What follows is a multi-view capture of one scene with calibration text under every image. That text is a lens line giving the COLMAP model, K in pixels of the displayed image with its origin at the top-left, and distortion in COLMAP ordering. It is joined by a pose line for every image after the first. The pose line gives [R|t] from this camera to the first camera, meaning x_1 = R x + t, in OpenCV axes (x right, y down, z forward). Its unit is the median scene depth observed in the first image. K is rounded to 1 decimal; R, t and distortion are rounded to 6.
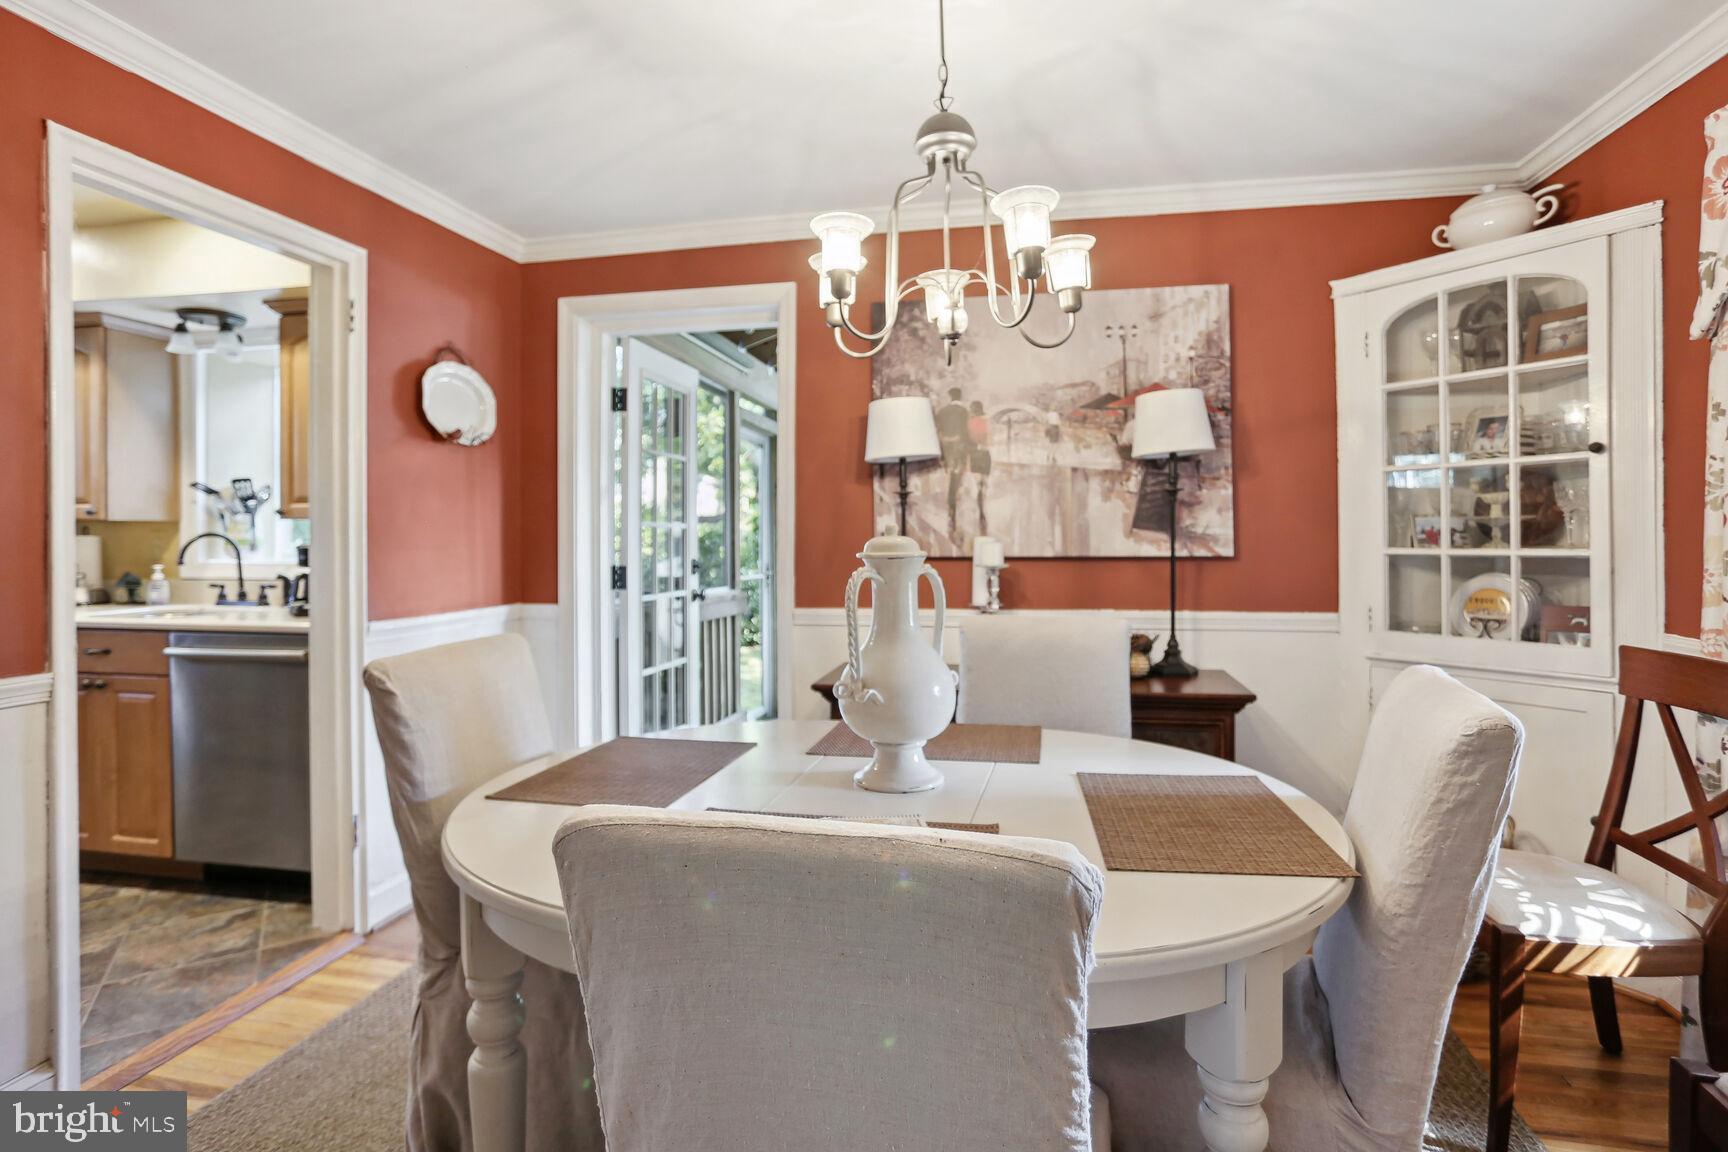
lens RADIAL K [[862.9, 0, 866.6], [0, 862.9, 551.2], [0, 0, 1]] dist [-0.038595, 0.020457]
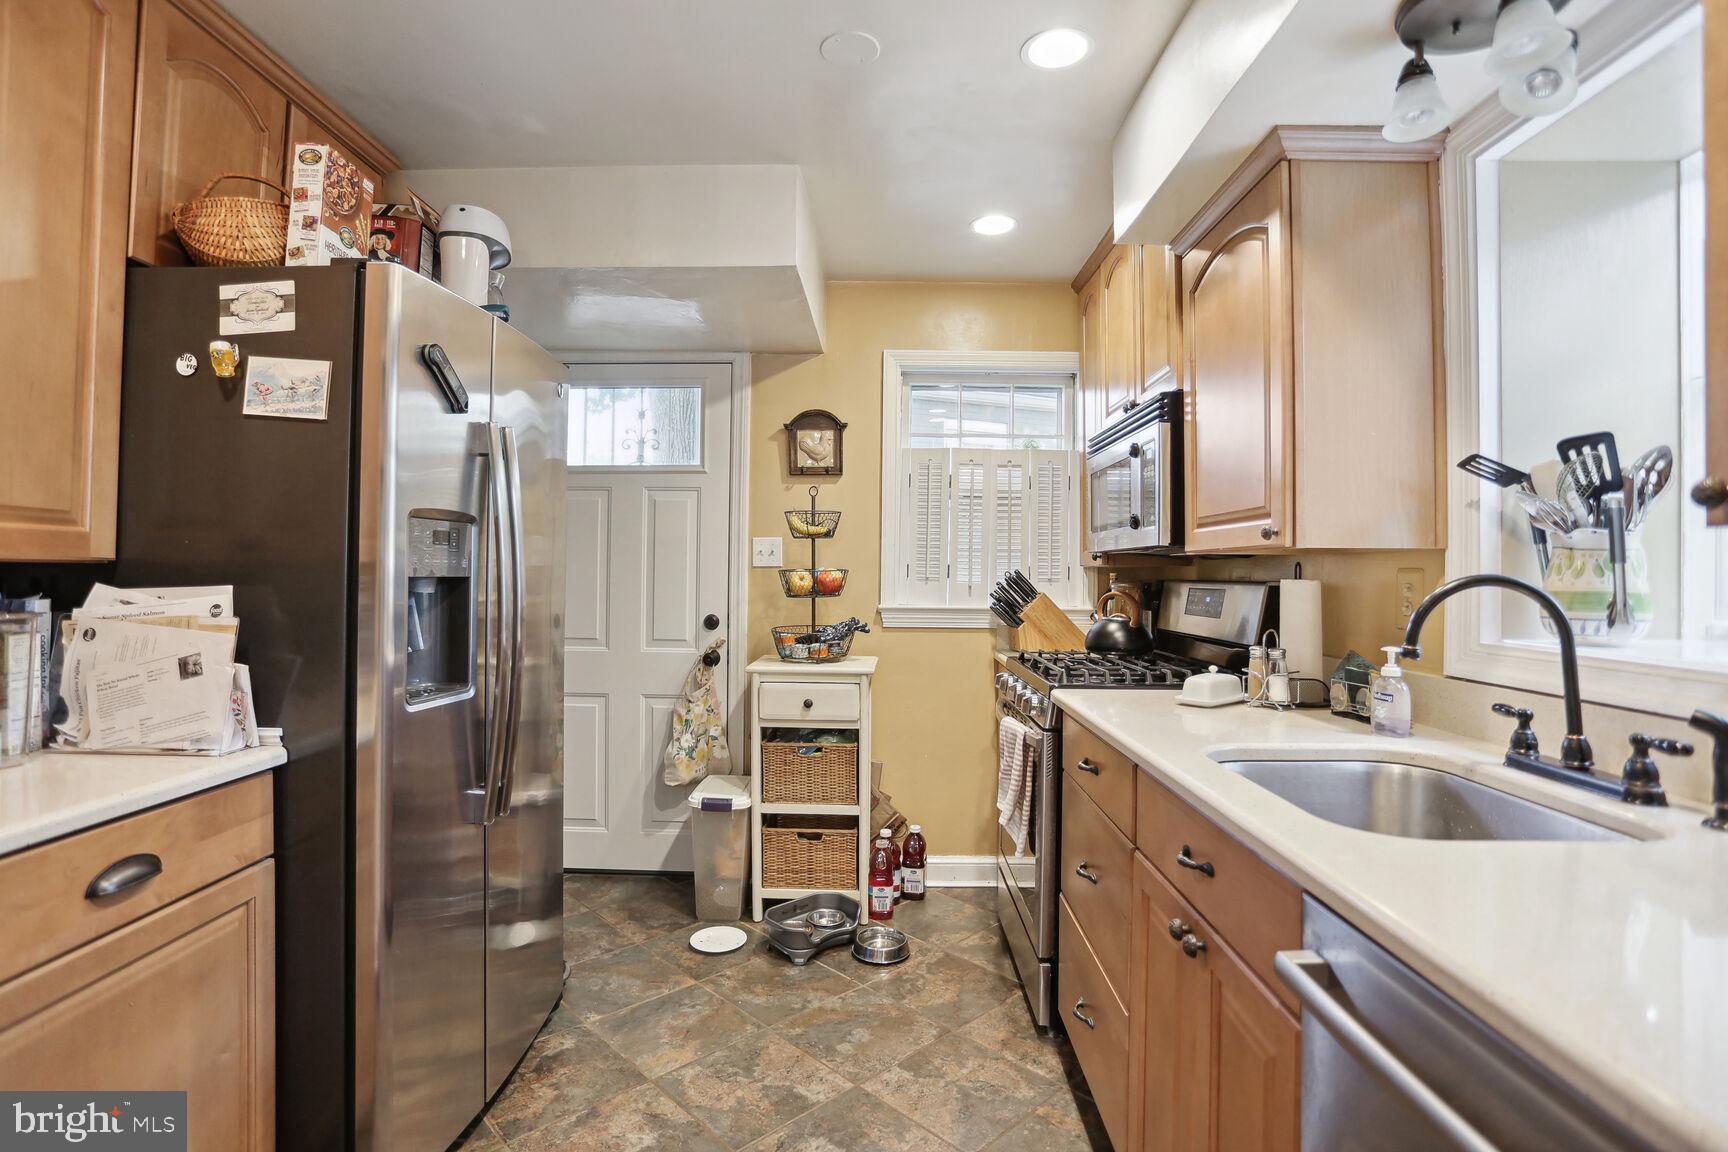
lens RADIAL K [[862.9, 0, 866.6], [0, 862.9, 551.2], [0, 0, 1]] dist [-0.038595, 0.020457]
pose [[0.198154, -0.022170, -0.979920, -0.422487], [-0.026040, 0.999272, -0.027873, -0.013456], [0.979825, 0.031040, 0.197433, 0.604501]]
